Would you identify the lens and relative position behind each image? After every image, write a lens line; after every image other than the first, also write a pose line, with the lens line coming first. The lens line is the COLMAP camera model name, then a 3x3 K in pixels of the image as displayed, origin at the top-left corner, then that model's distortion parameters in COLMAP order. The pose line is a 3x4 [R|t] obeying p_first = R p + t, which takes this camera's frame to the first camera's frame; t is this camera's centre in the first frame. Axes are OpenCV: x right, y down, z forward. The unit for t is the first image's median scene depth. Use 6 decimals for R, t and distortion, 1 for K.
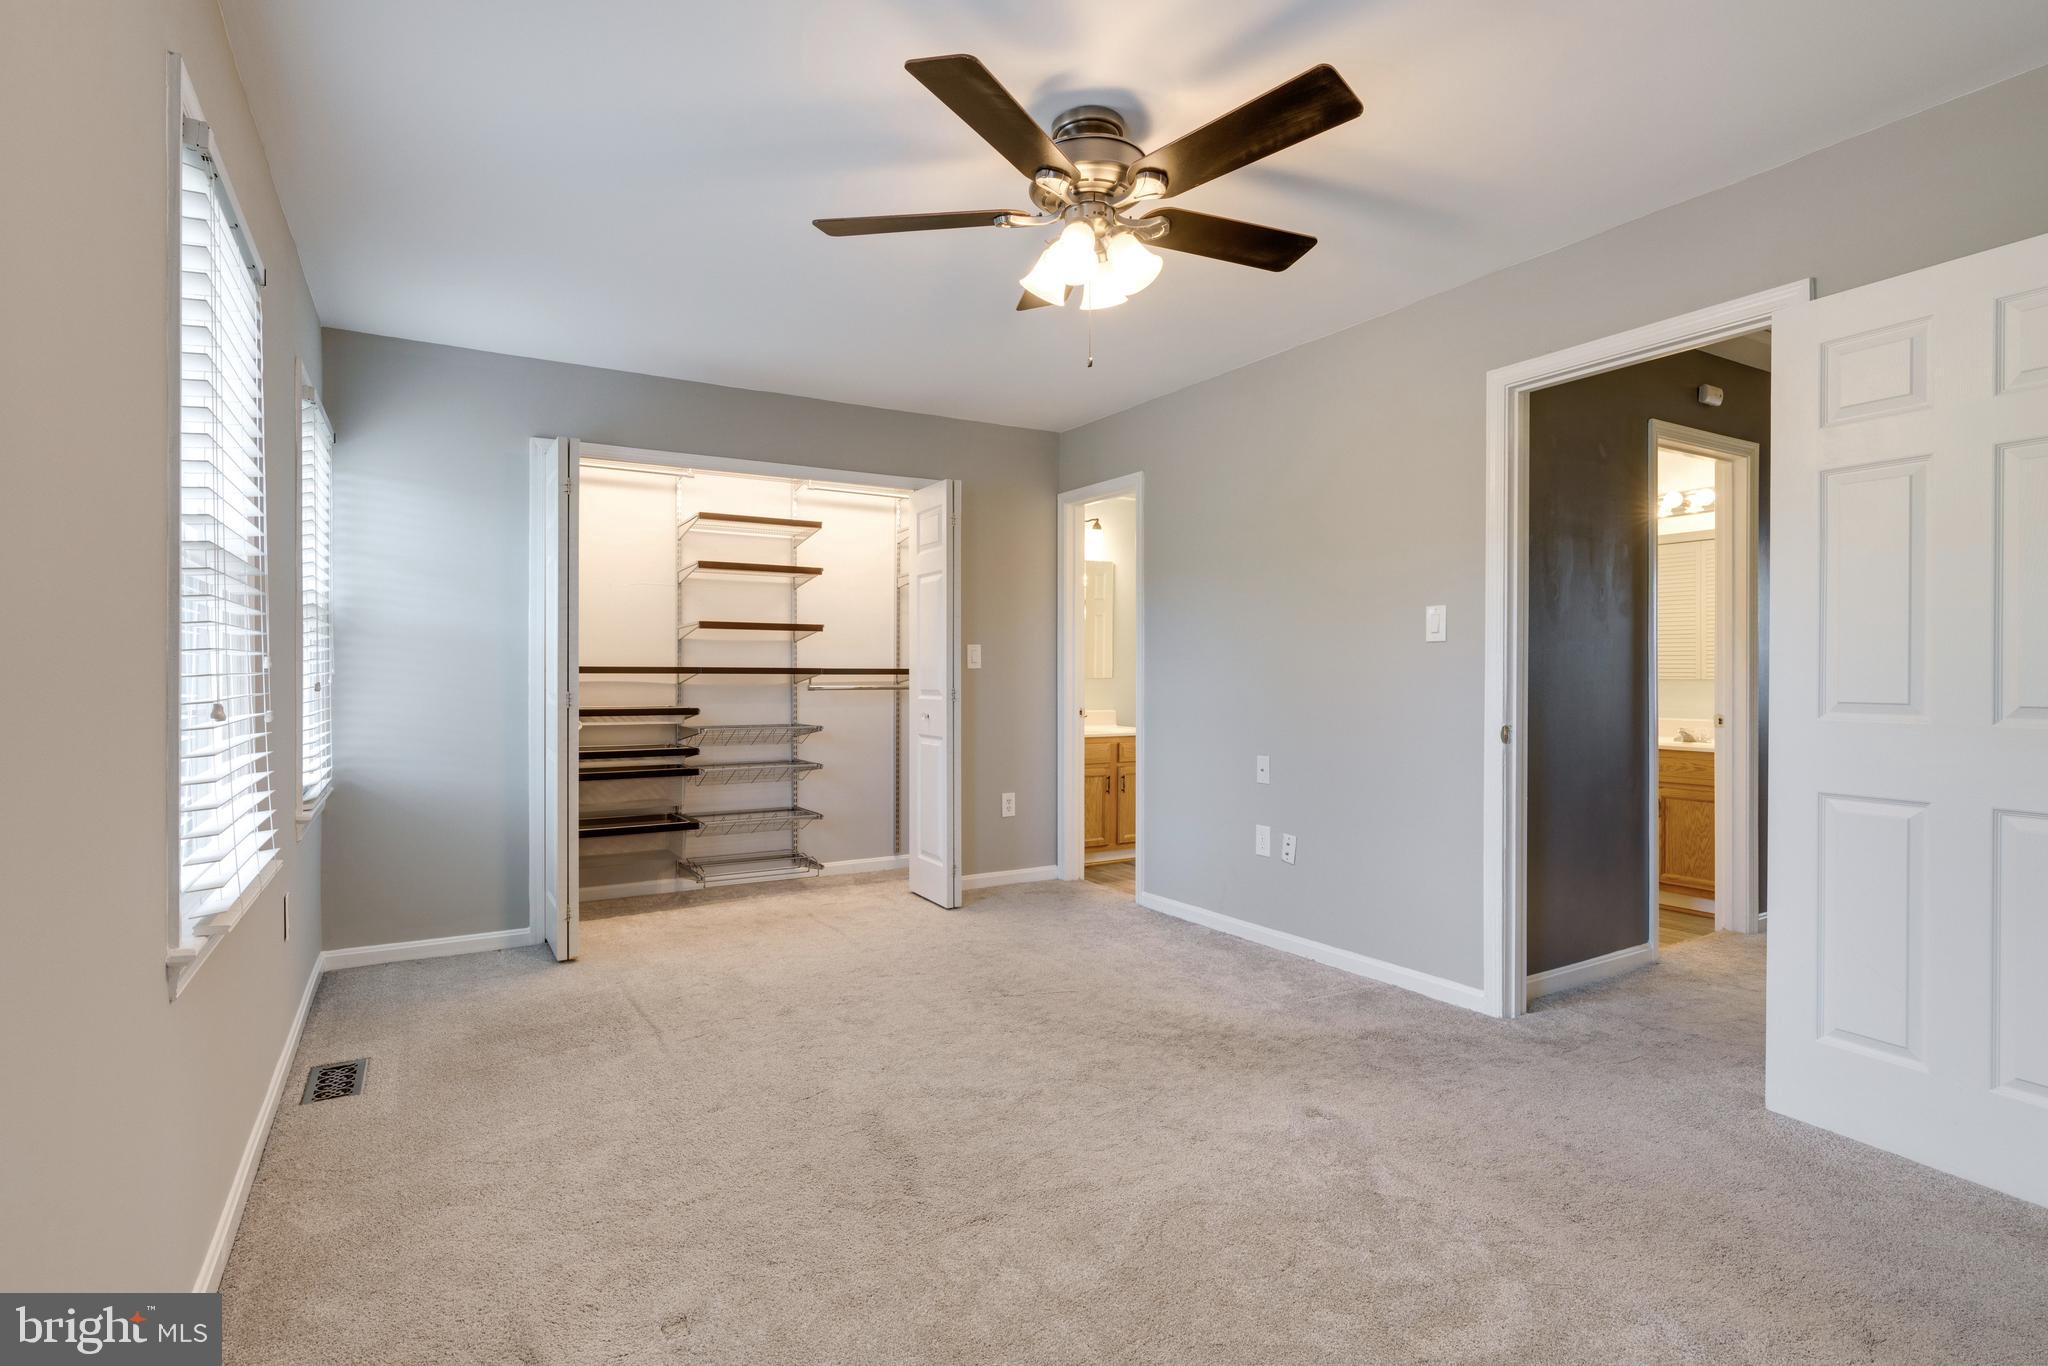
lens RADIAL K [[1000.7, 0, 1021.4], [0, 1000.7, 676.2], [0, 0, 1]] dist [0.000377, 0.000135]
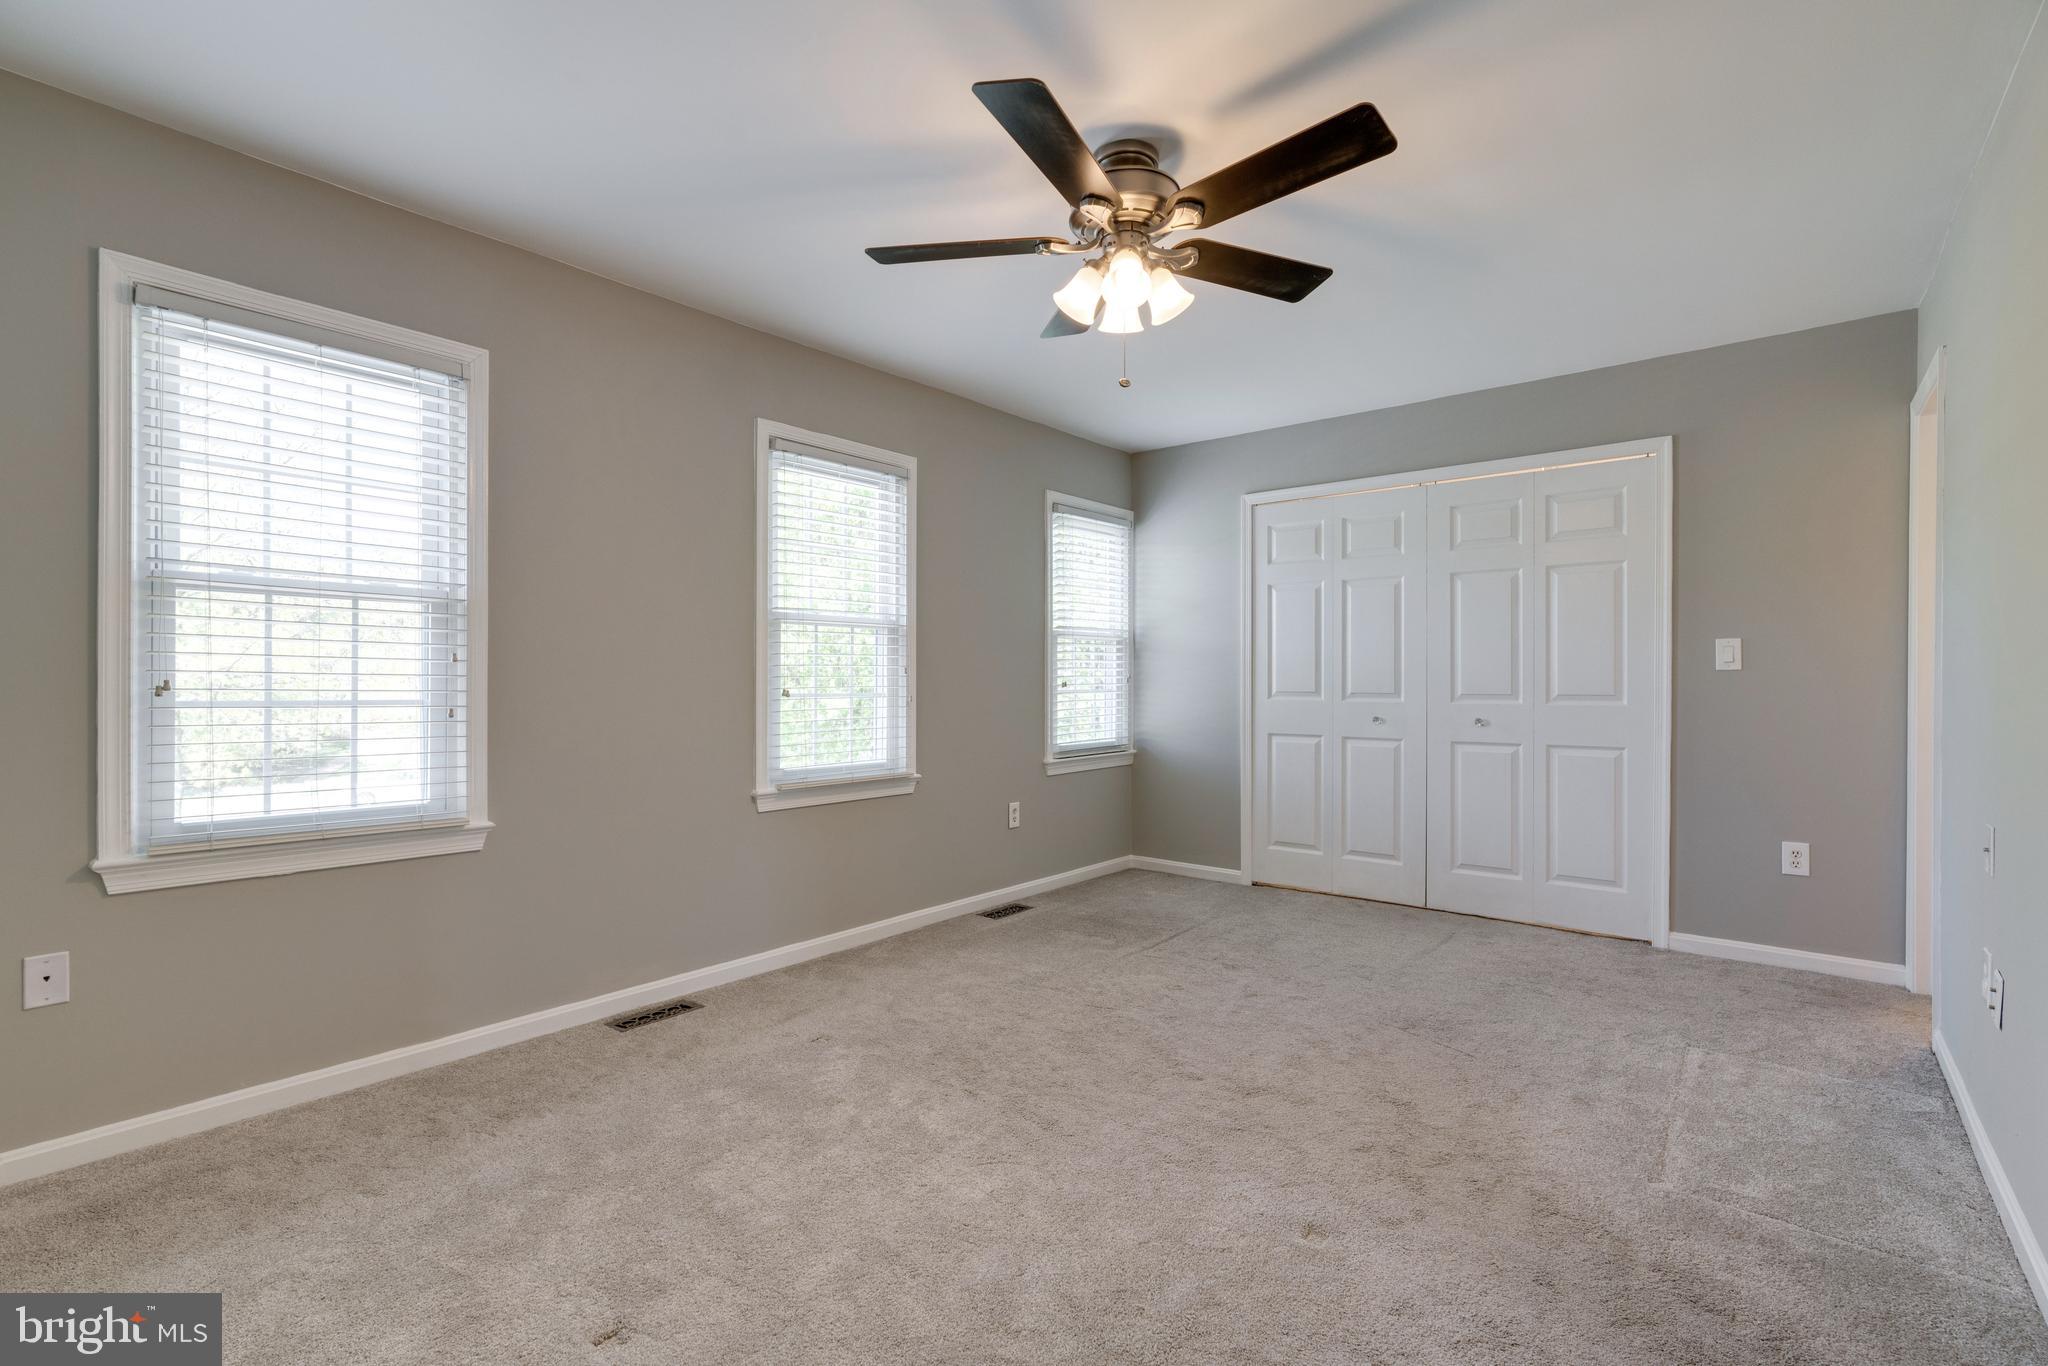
lens RADIAL K [[930.9, 0, 1027.9], [0, 930.9, 682.9], [0, 0, 1]] dist [-0.000732, -0.000293]
pose [[0.327384, 0.004154, -0.944882, 0.732373], [-0.002366, 0.999991, 0.003576, 0.001948], [0.944888, 0.001065, 0.327391, 0.435877]]
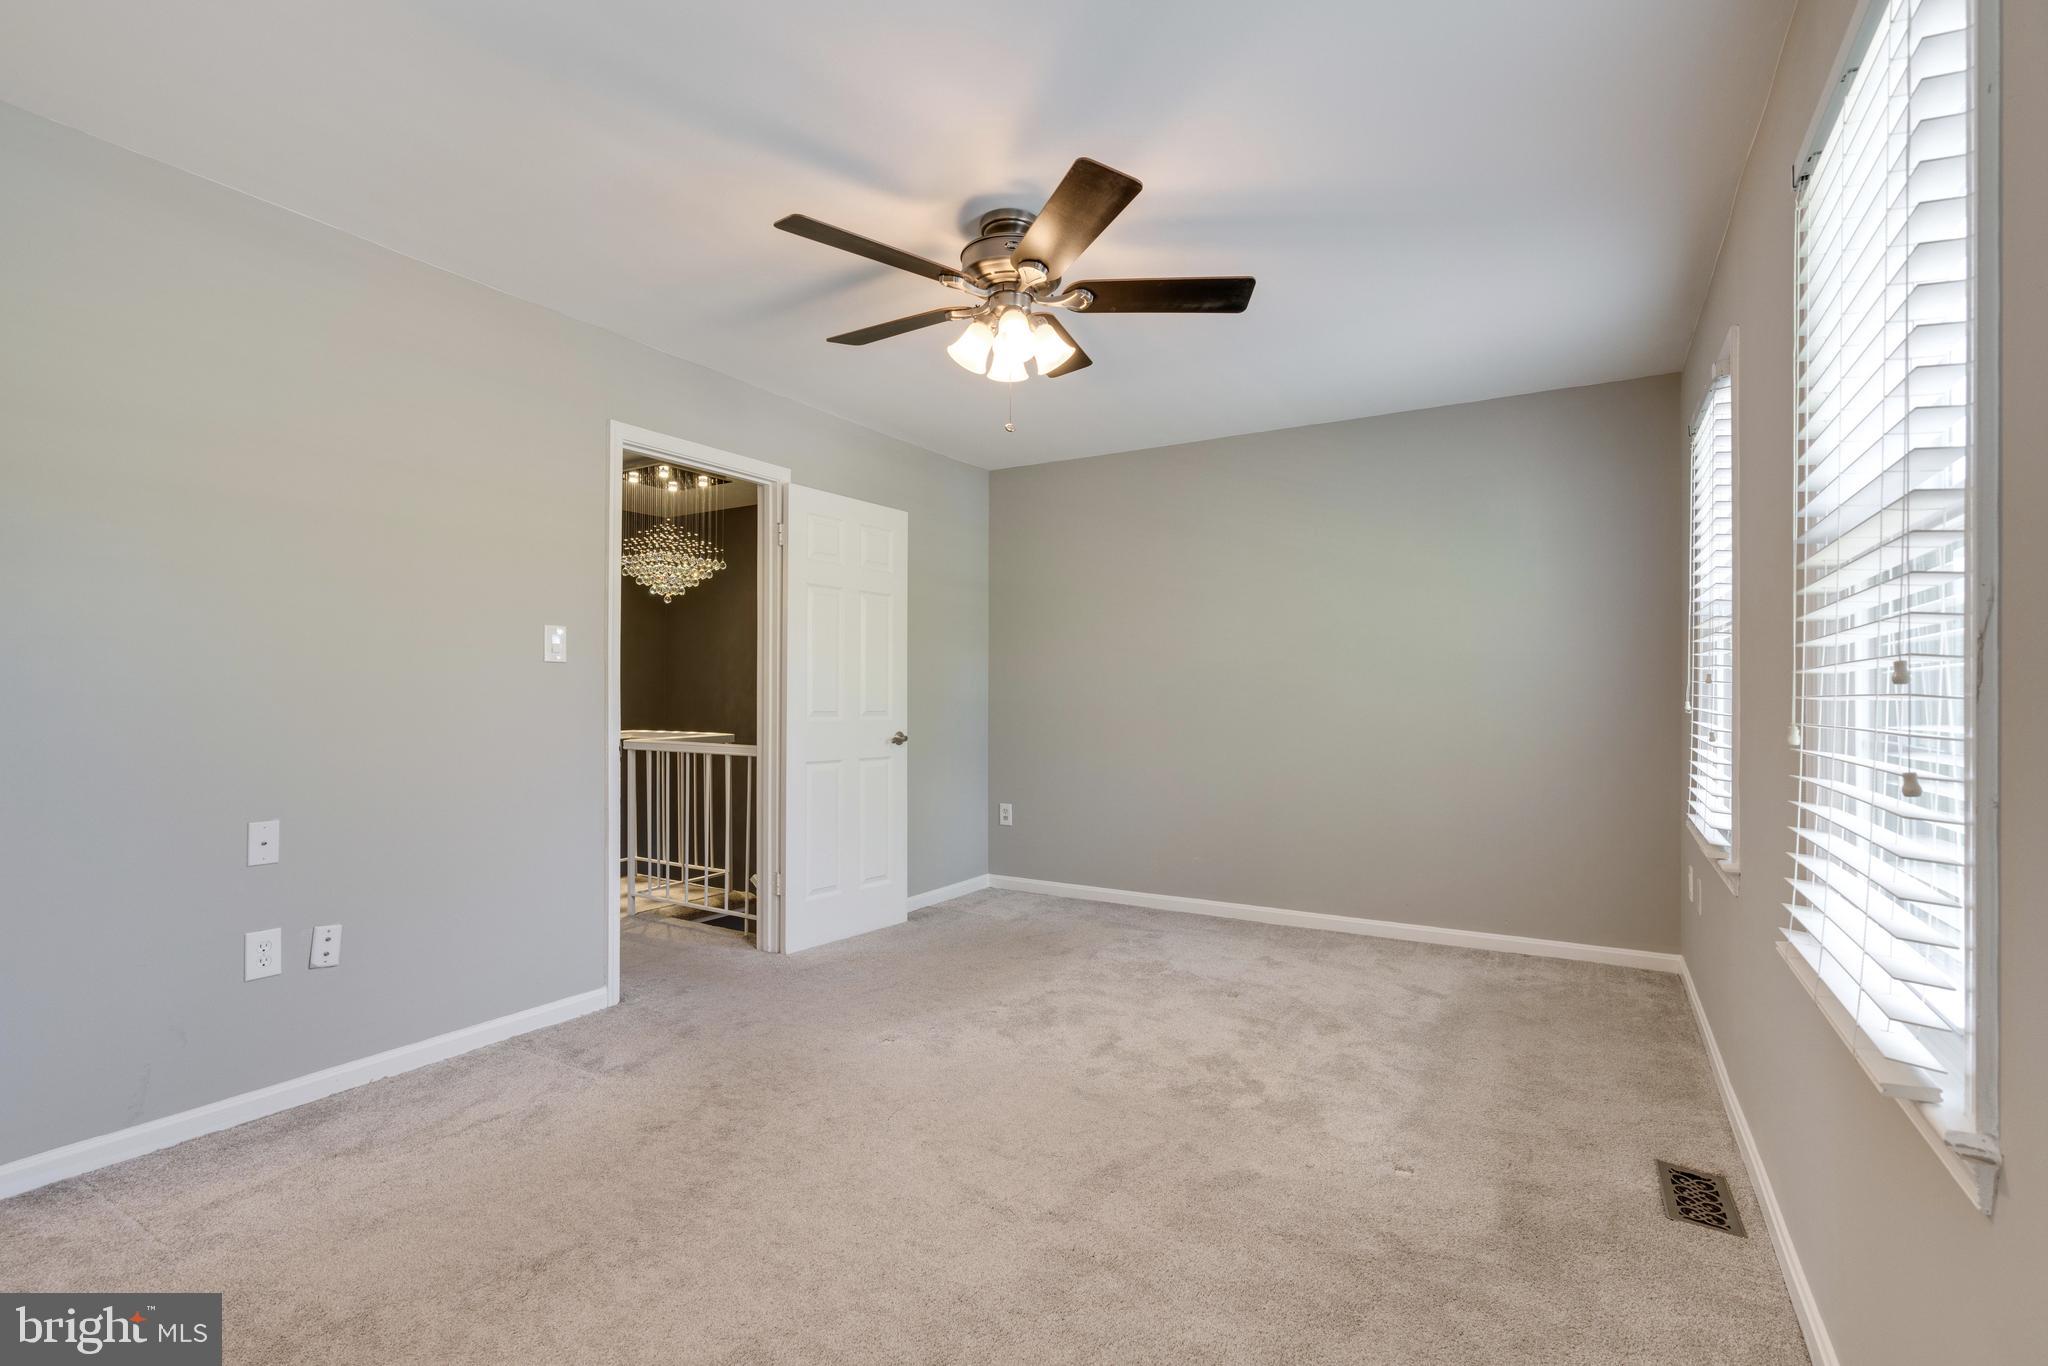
lens RADIAL K [[930.9, 0, 1021.3], [0, 930.9, 691.9], [0, 0, 1]] dist [-0.000732, -0.000293]
pose [[-0.464538, 0.007168, 0.885524, -0.676632], [-0.001505, 0.999959, -0.008884, 0.002558], [-0.885552, -0.005459, -0.464508, 1.125471]]
